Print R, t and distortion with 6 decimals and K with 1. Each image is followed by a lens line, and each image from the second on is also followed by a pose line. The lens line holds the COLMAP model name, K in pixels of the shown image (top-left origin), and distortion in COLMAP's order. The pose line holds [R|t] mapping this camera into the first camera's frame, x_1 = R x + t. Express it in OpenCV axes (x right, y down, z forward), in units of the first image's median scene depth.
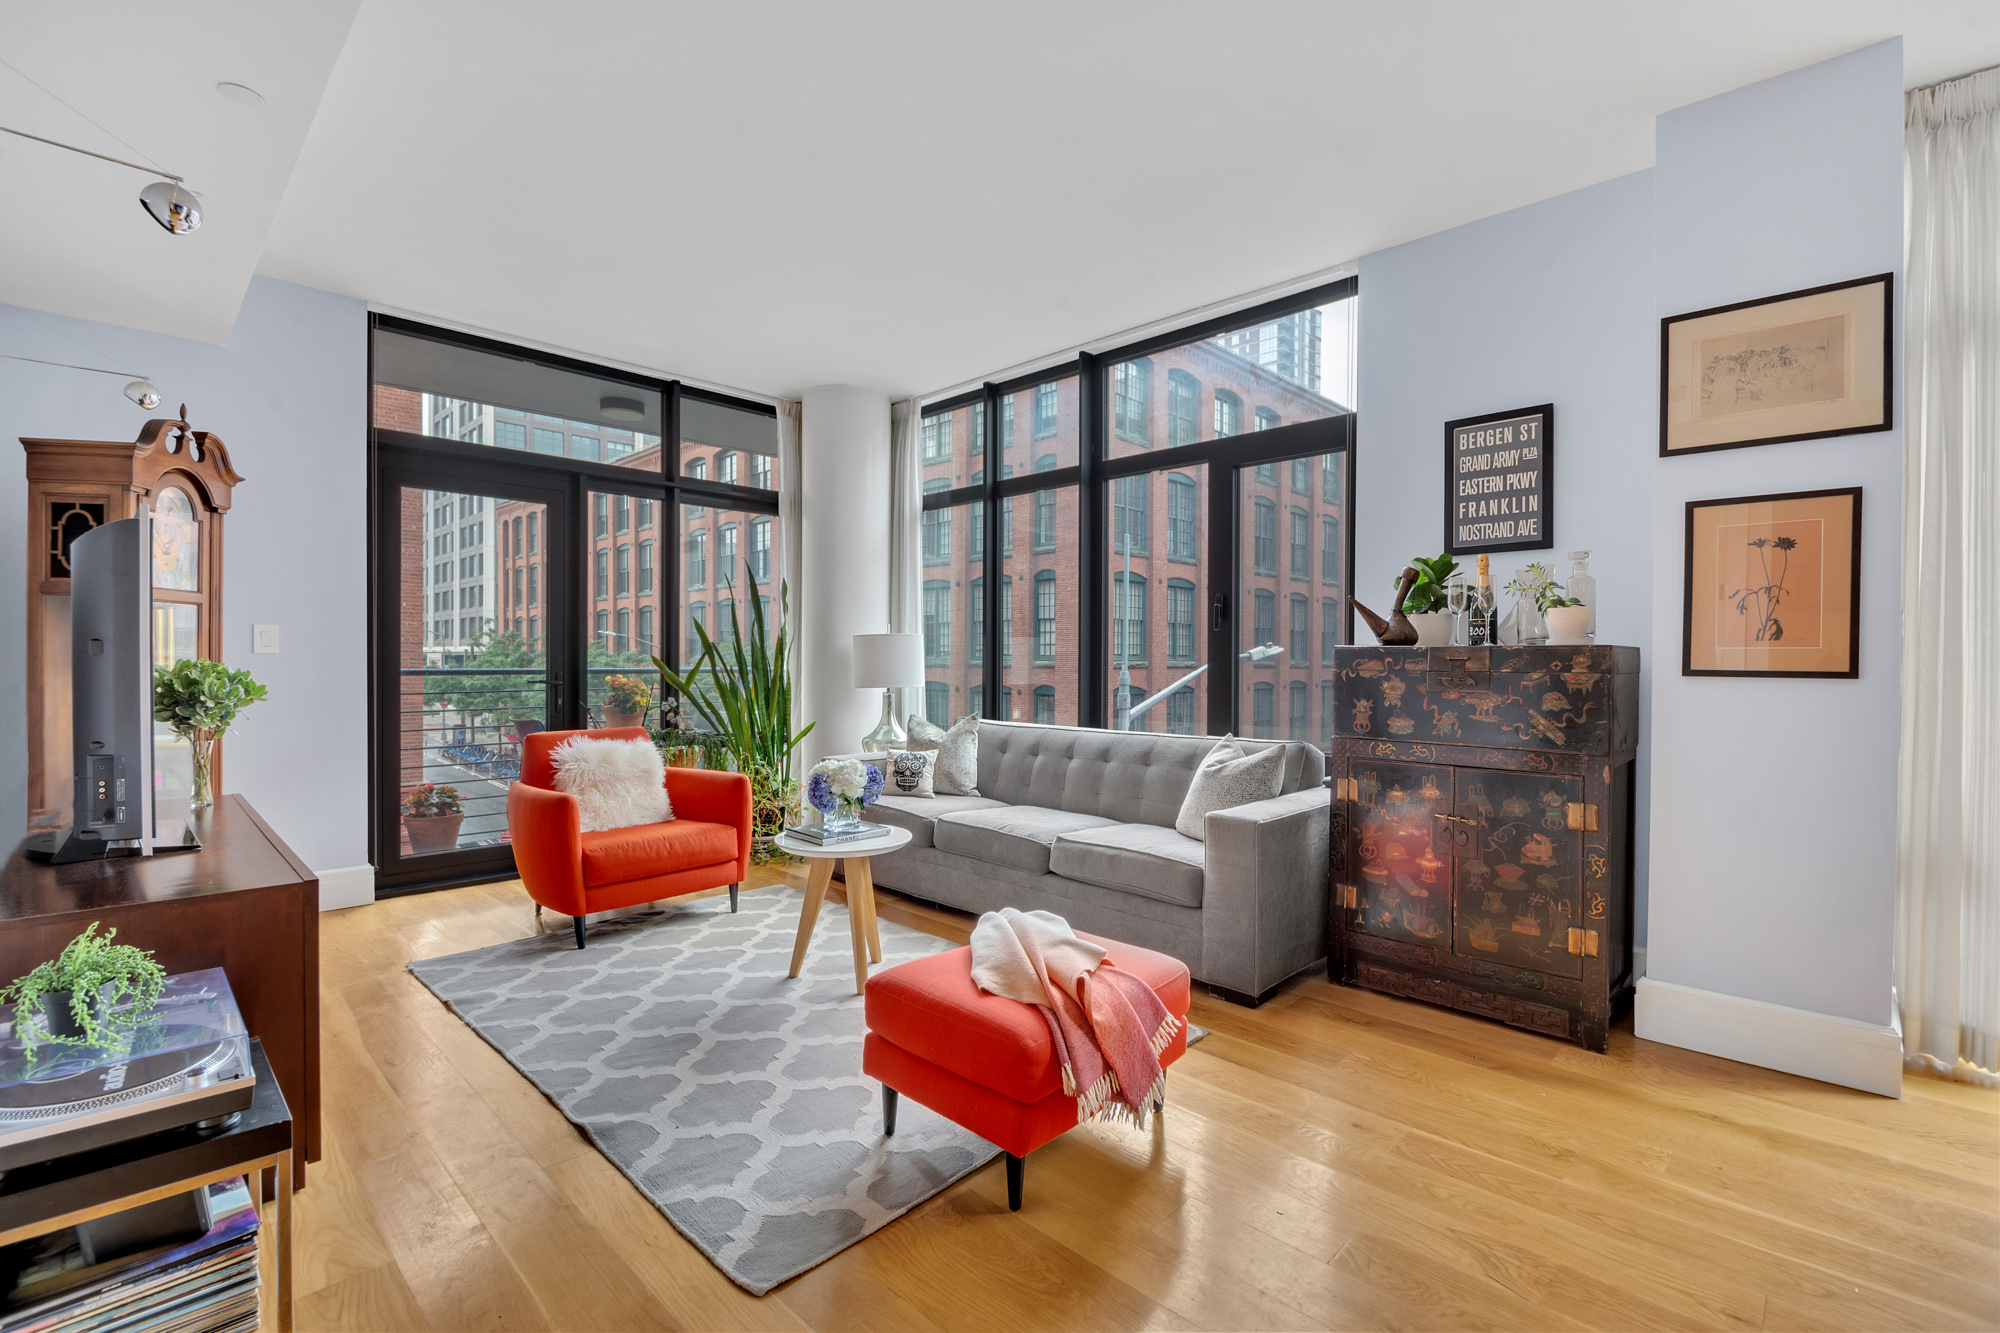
lens RADIAL K [[876.3, 0, 1018.5], [0, 876.3, 667.3], [0, 0, 1]] dist [0.010377, -0.015265]
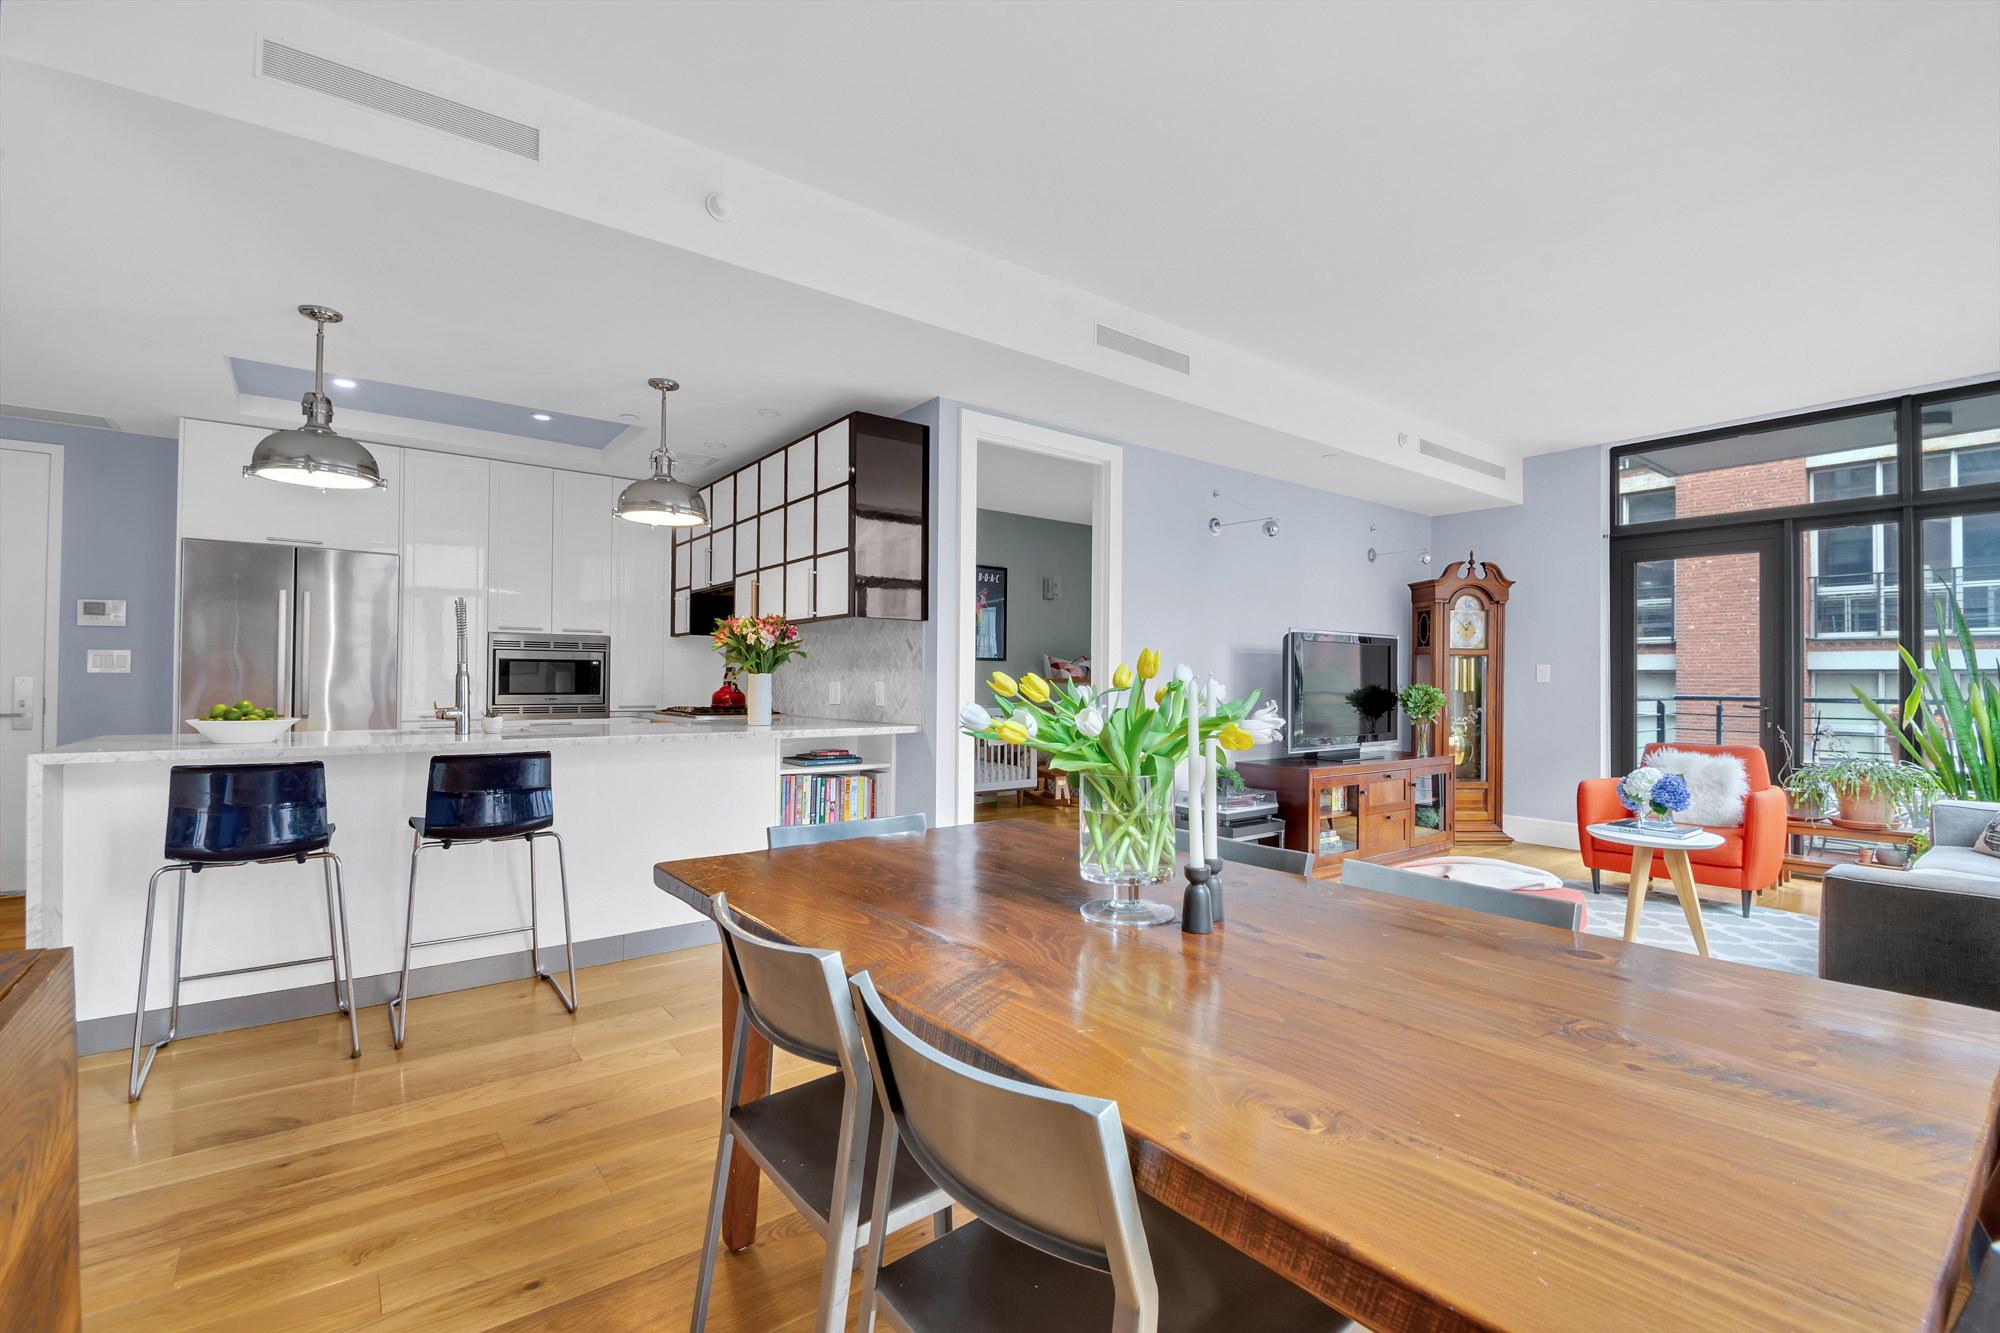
lens RADIAL K [[876.3, 0, 1018.5], [0, 876.3, 667.3], [0, 0, 1]] dist [0.010377, -0.015265]
pose [[-0.143883, -0.017479, -0.989440, 1.067970], [-0.018887, 0.999710, -0.014914, -0.001822], [0.989414, 0.016542, -0.144171, 0.310006]]
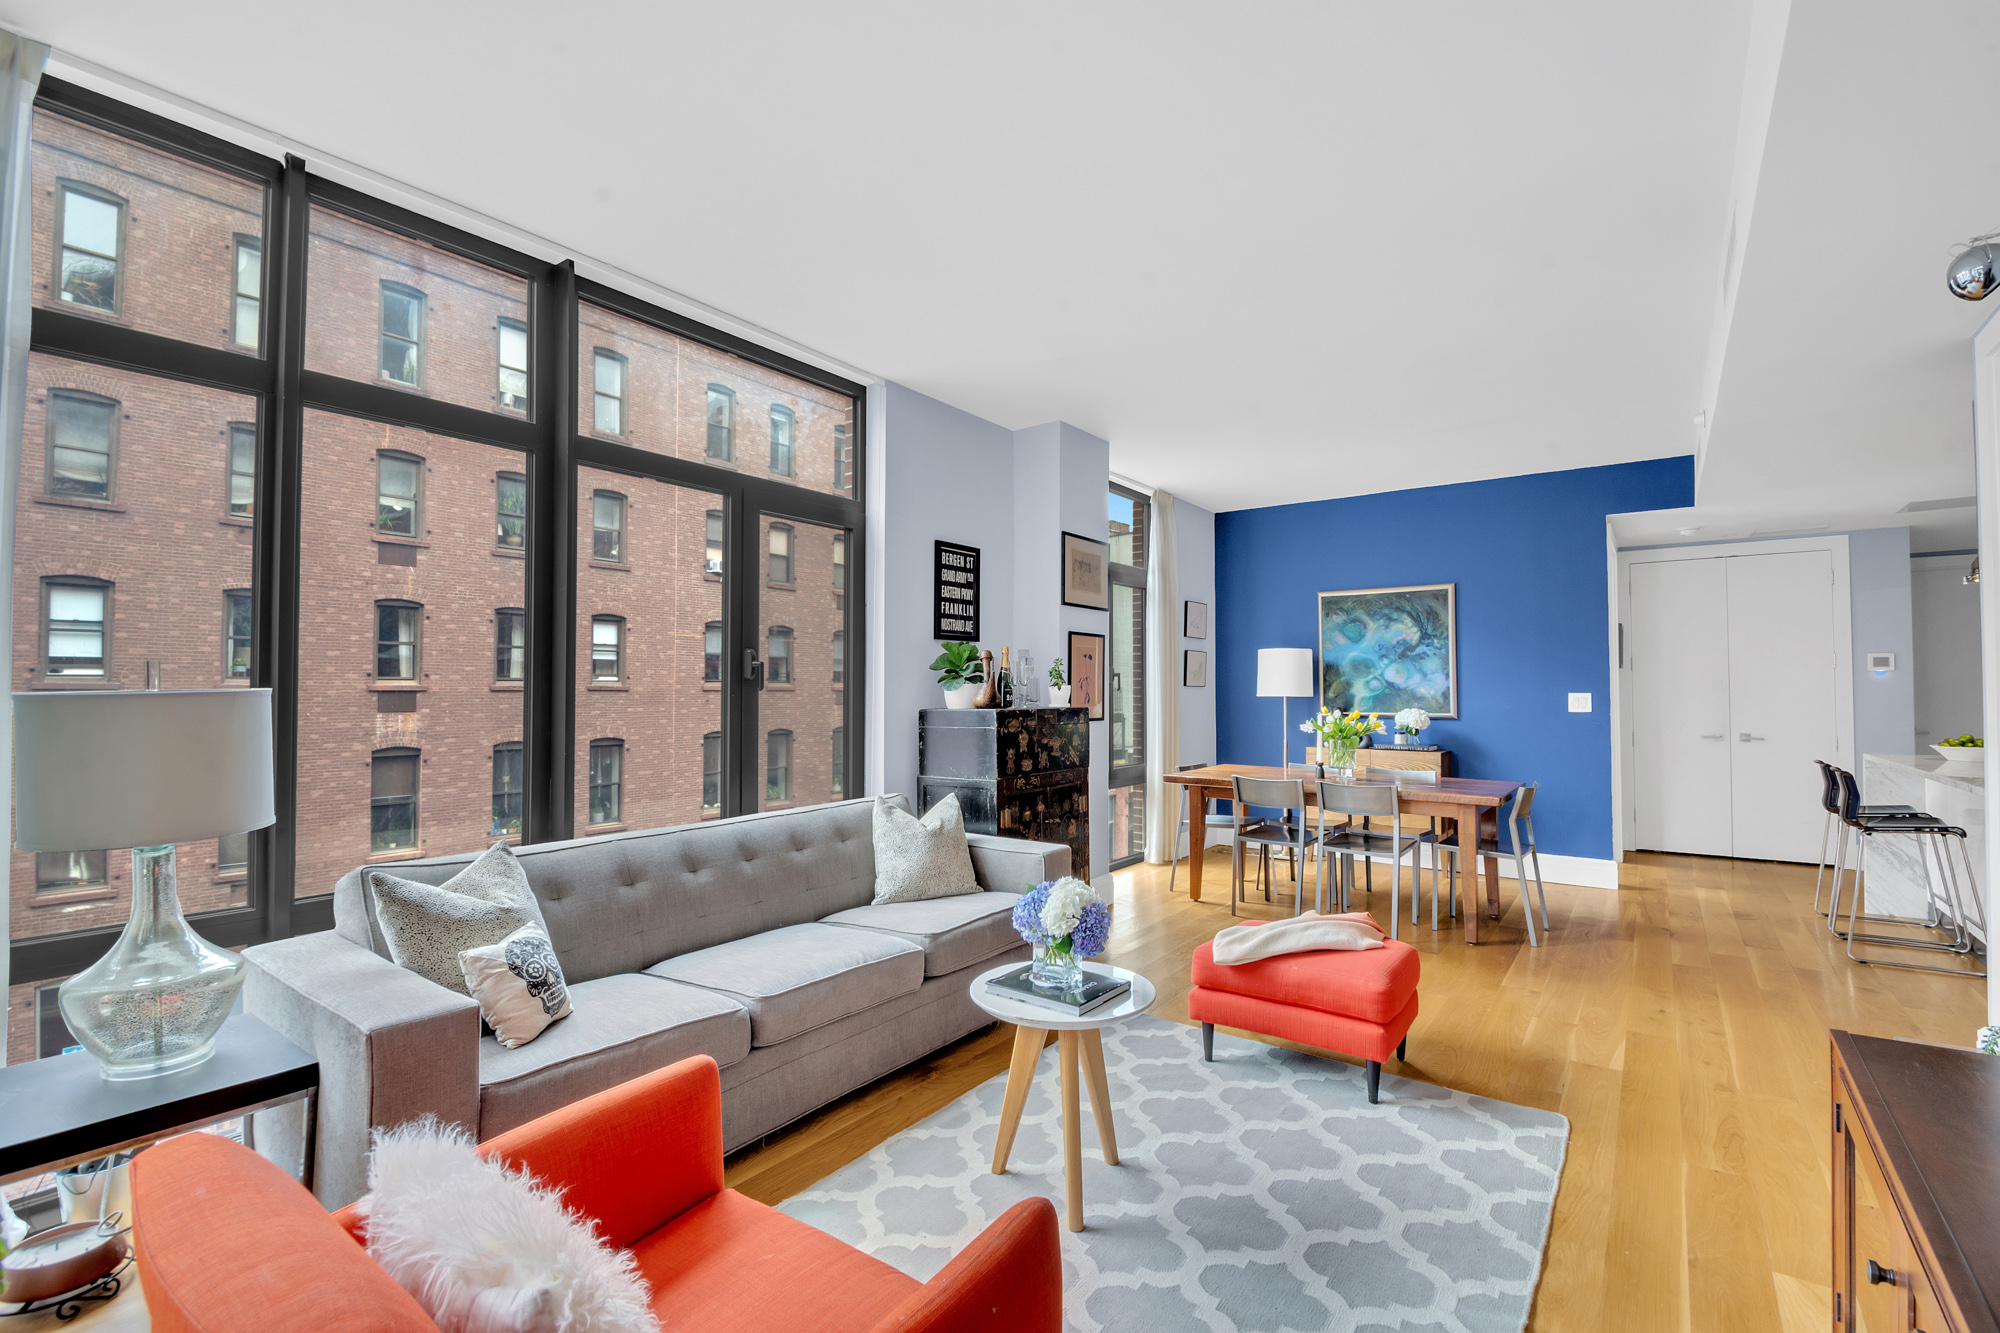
lens RADIAL K [[876.3, 0, 1018.5], [0, 876.3, 667.3], [0, 0, 1]] dist [0.010377, -0.015265]
pose [[-0.134284, 0.022576, 0.990686, -0.889851], [0.009675, 0.999723, -0.021471, -0.055861], [-0.990896, 0.006702, -0.134465, 1.095182]]
